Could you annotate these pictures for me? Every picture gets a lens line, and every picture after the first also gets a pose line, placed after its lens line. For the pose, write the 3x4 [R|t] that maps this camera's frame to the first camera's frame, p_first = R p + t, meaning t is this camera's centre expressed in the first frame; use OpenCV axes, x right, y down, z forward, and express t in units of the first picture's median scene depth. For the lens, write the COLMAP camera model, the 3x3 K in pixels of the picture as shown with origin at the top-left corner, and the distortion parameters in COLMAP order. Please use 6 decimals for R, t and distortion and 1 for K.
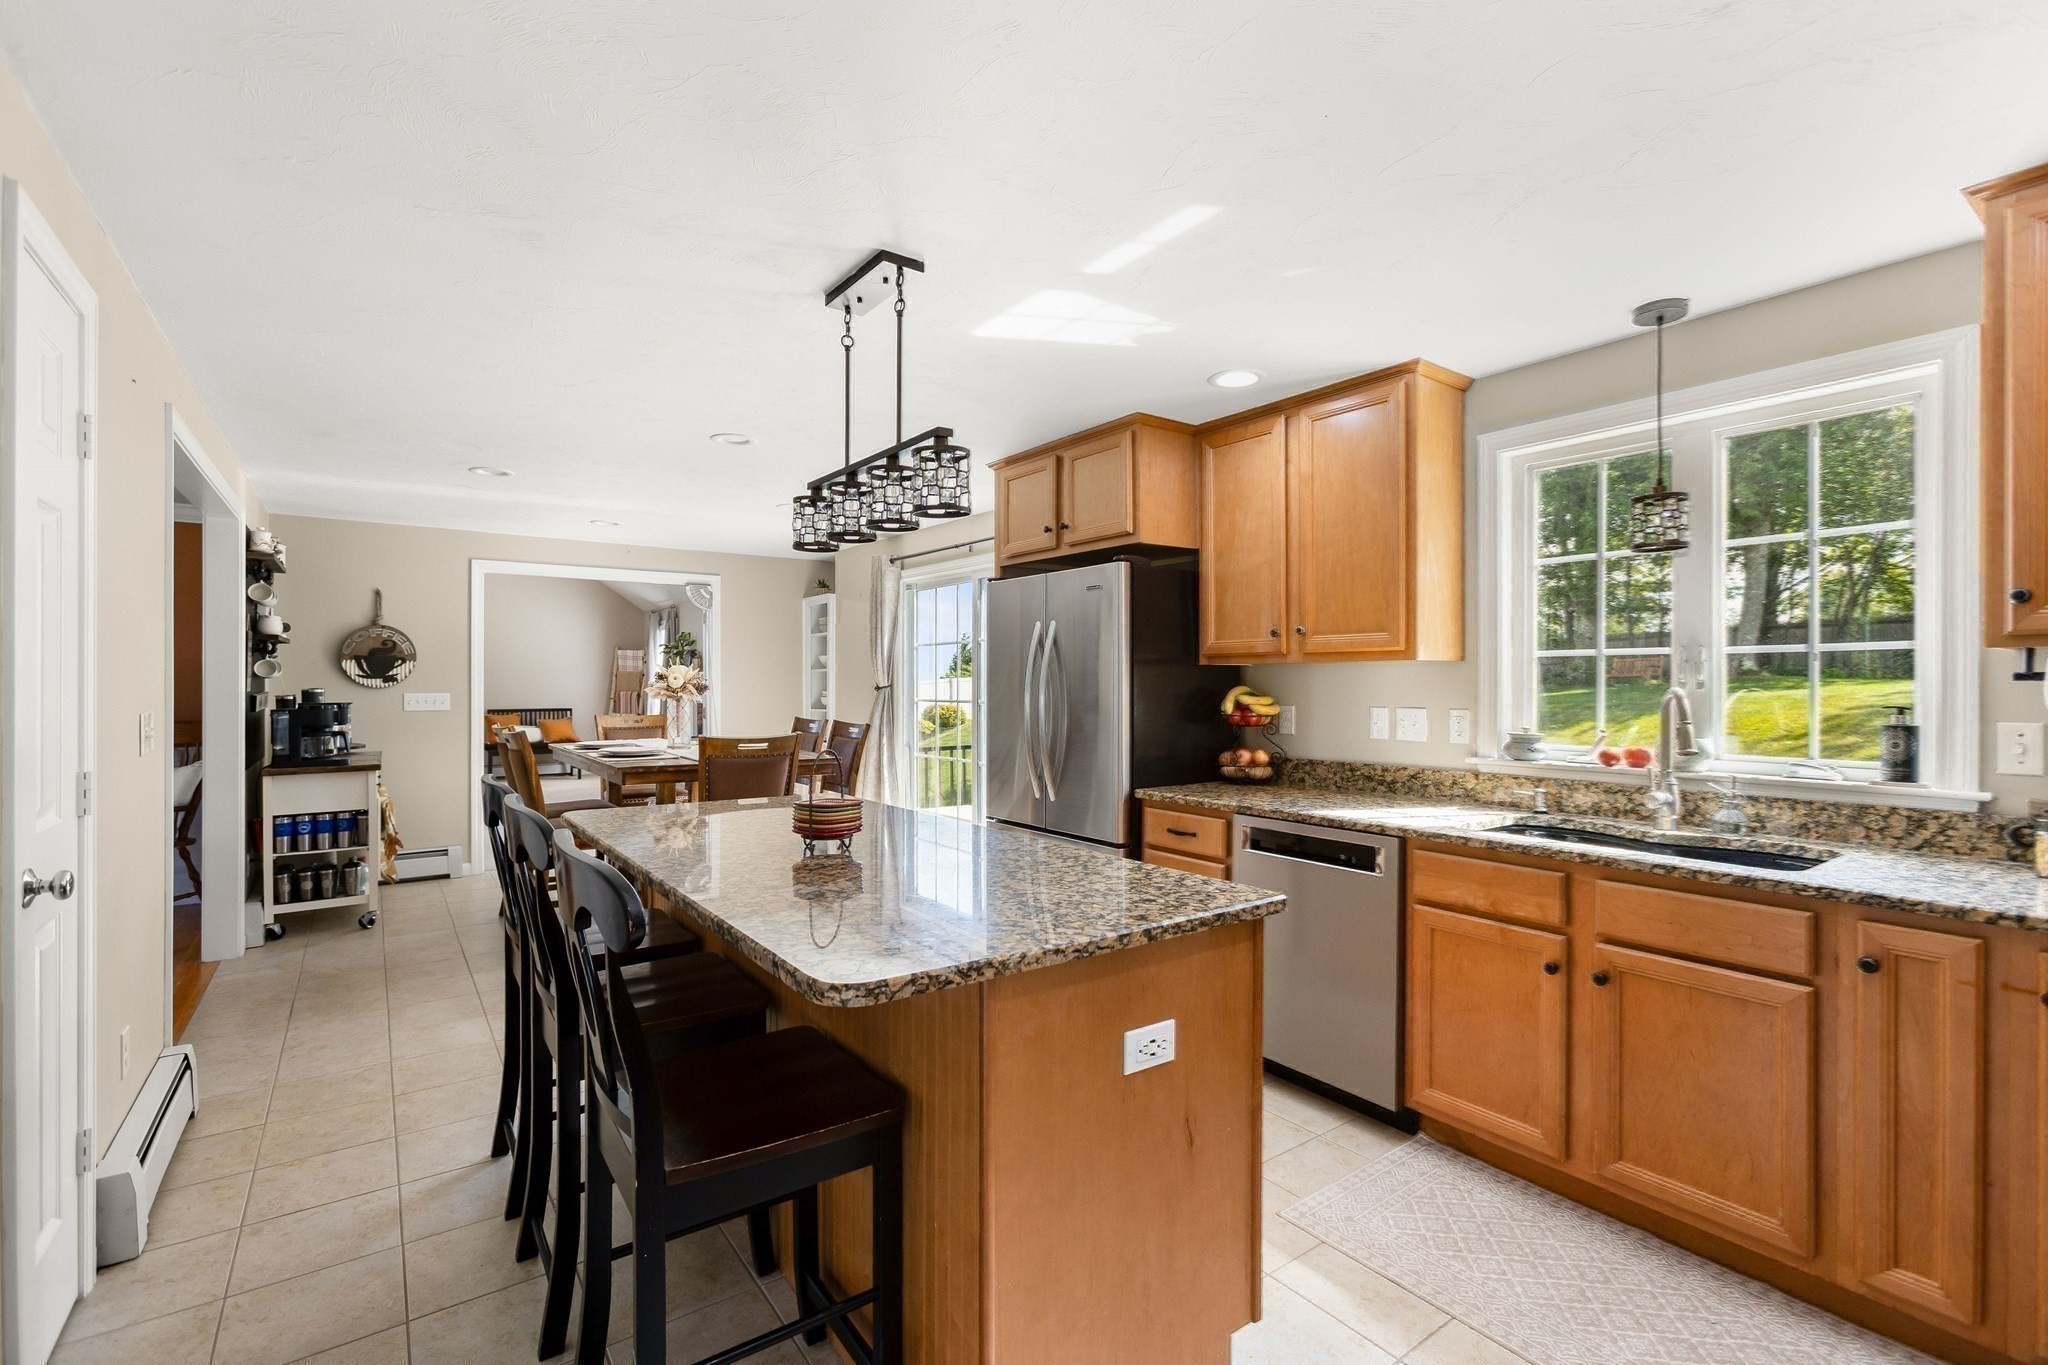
lens RADIAL K [[926.7, 0, 1003.9], [0, 926.7, 682.6], [0, 0, 1]] dist [-0.014462, 0.005845]
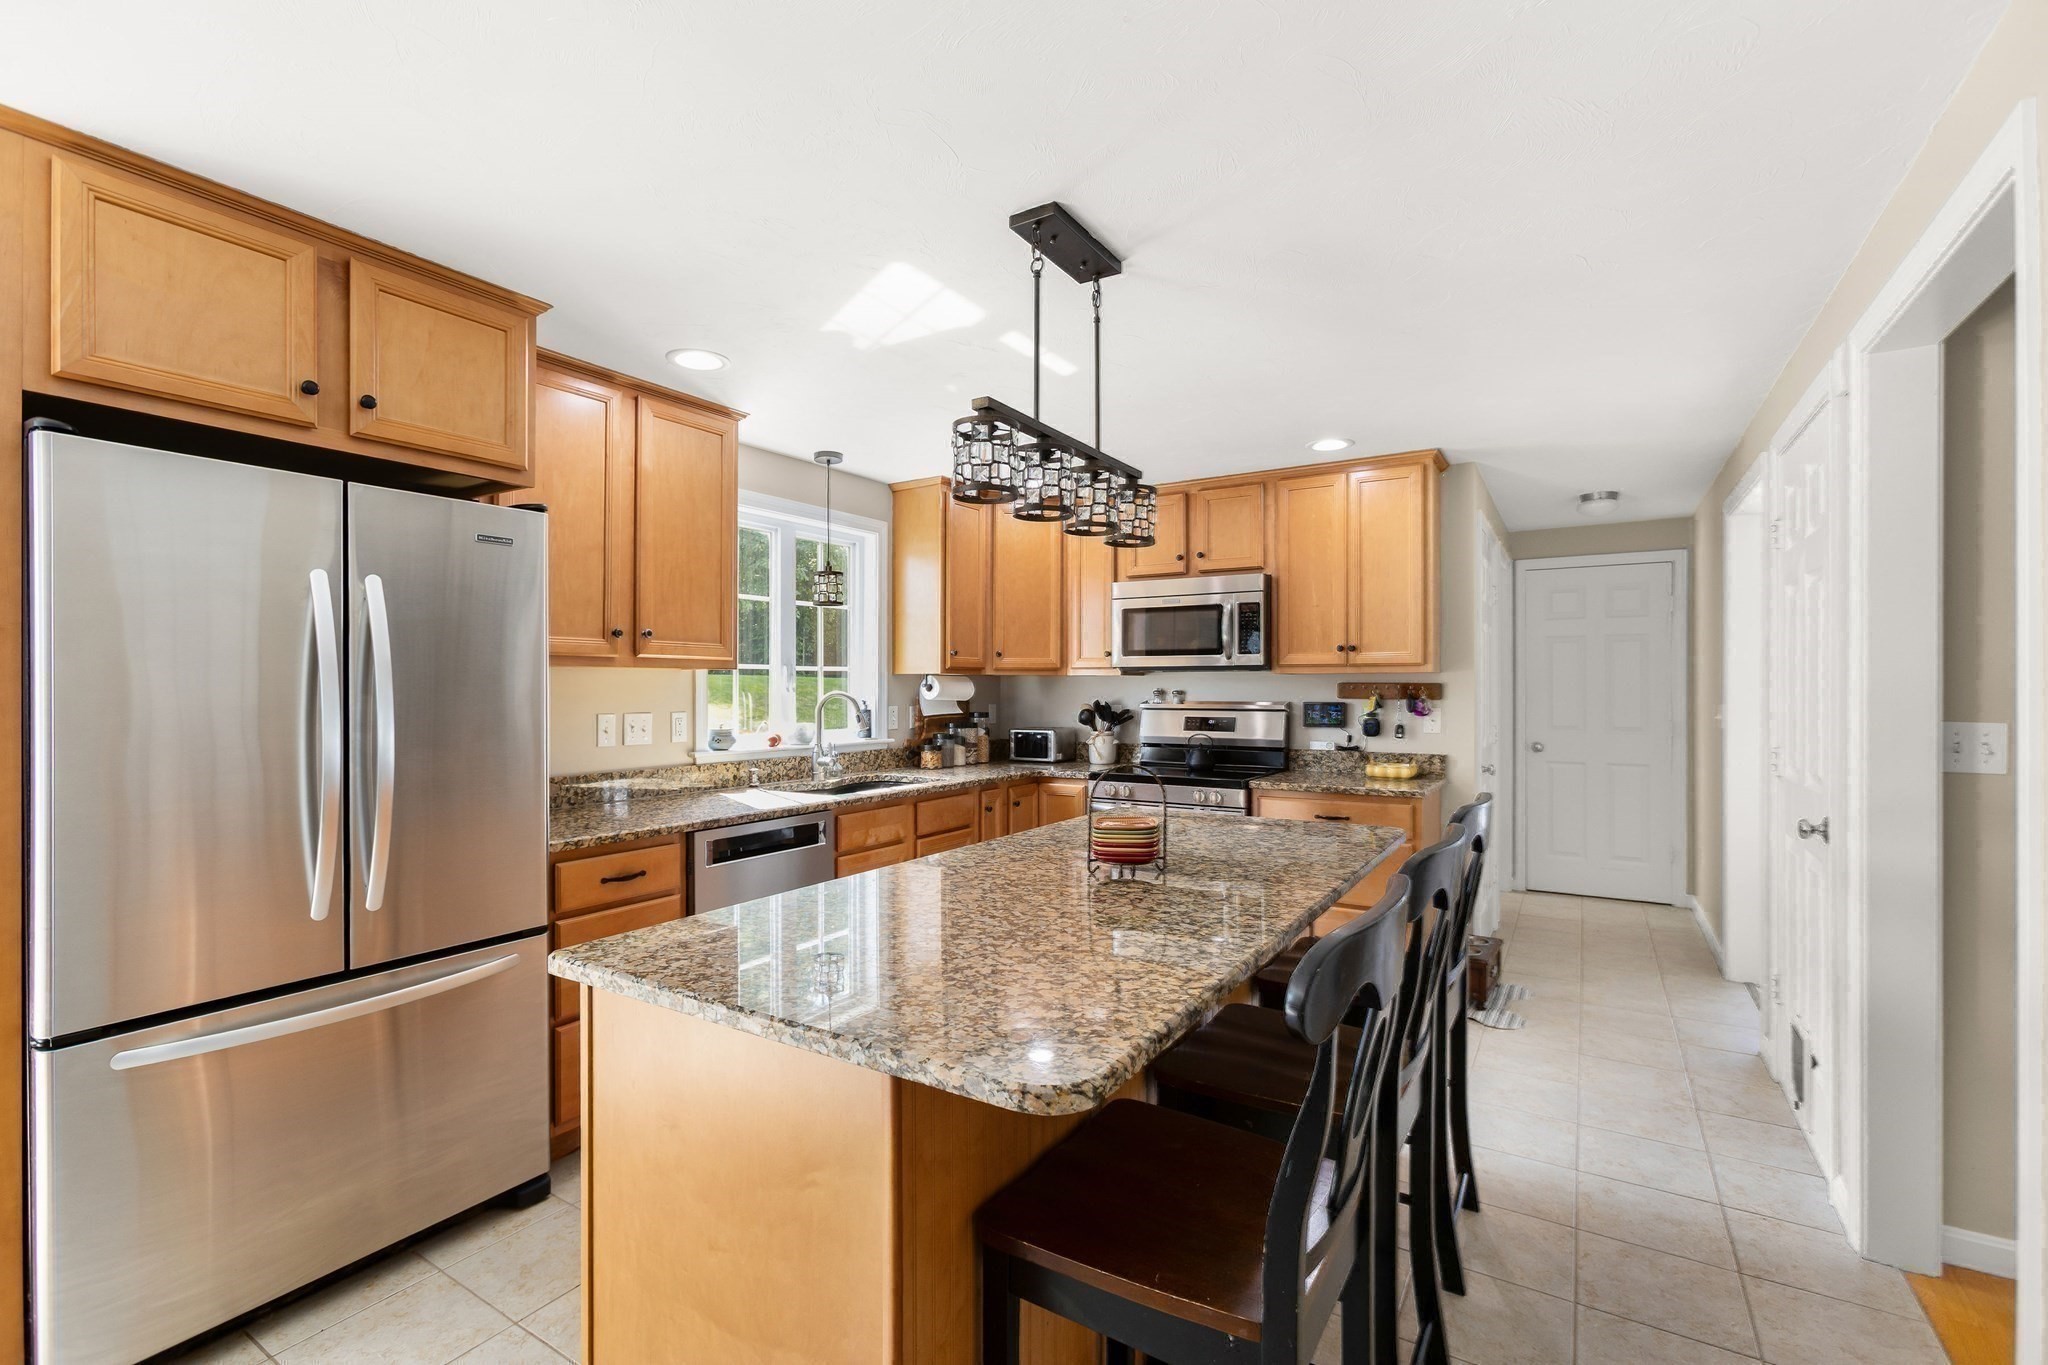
lens RADIAL K [[926.7, 0, 1016.9], [0, 926.7, 689.1], [0, 0, 1]] dist [-0.014462, 0.005845]
pose [[-0.394565, -0.003663, 0.918861, -0.418747], [-0.000575, 0.999993, 0.003740, -0.002108], [-0.918868, 0.000947, -0.394565, 0.622692]]
